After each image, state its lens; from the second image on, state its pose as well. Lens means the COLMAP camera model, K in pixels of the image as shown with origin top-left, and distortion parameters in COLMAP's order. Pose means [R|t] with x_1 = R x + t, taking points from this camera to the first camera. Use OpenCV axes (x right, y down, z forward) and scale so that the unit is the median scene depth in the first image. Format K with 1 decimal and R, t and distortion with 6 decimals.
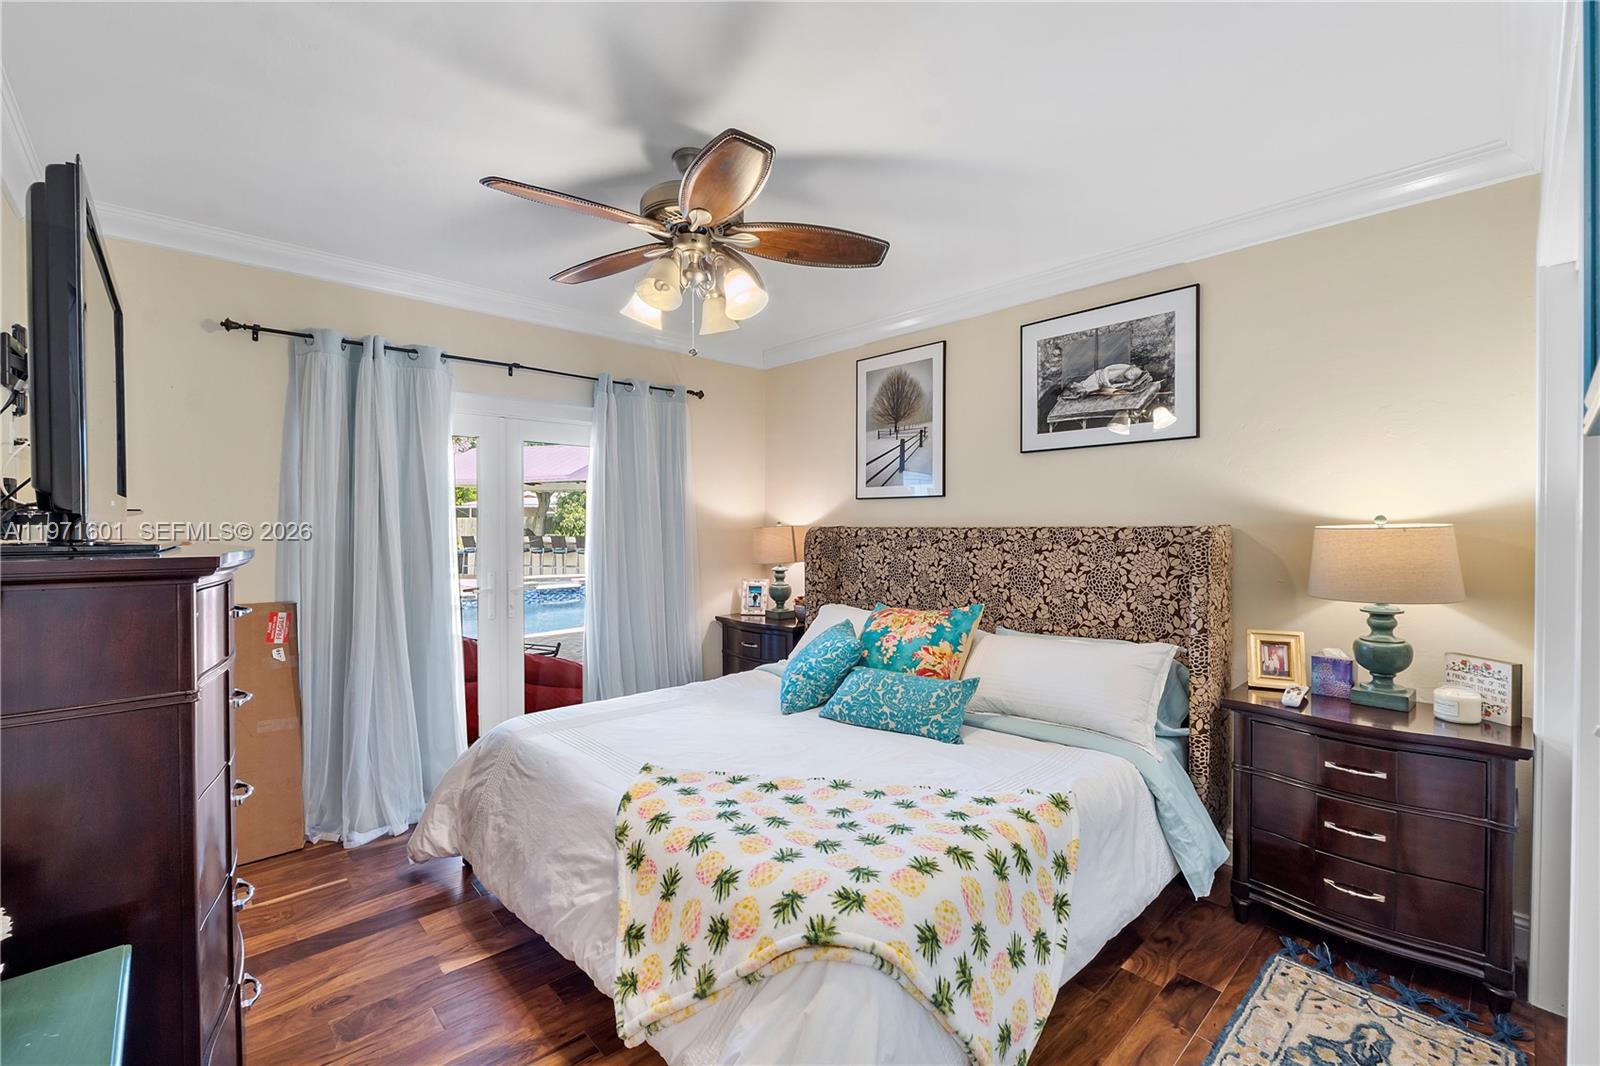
lens RADIAL K [[677.5, 0, 794.5], [0, 677.5, 530.9], [0, 0, 1]] dist [-0.008040, -0.000175]
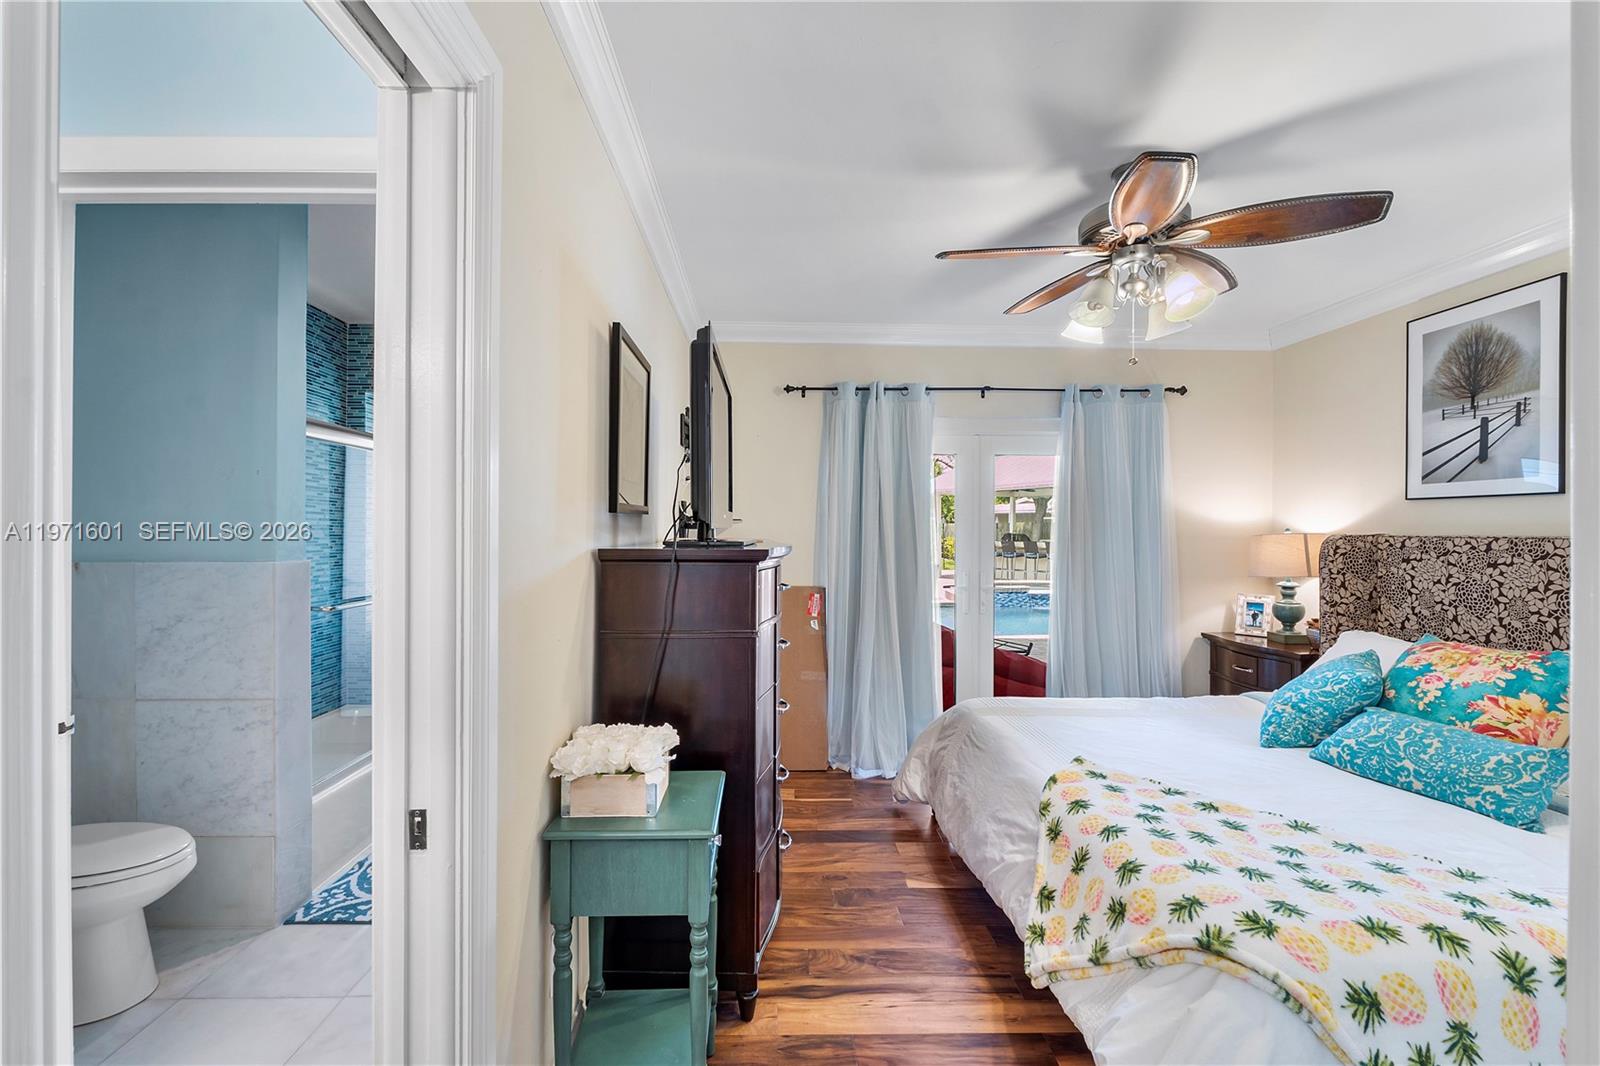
lens RADIAL K [[677.5, 0, 784.6], [0, 677.5, 529.3], [0, 0, 1]] dist [-0.008040, -0.000175]
pose [[0.752192, 0.004014, -0.658932, 0.120578], [-0.011364, 0.999912, -0.006881, 0.000801], [0.658846, 0.012664, 0.752171, -0.097576]]
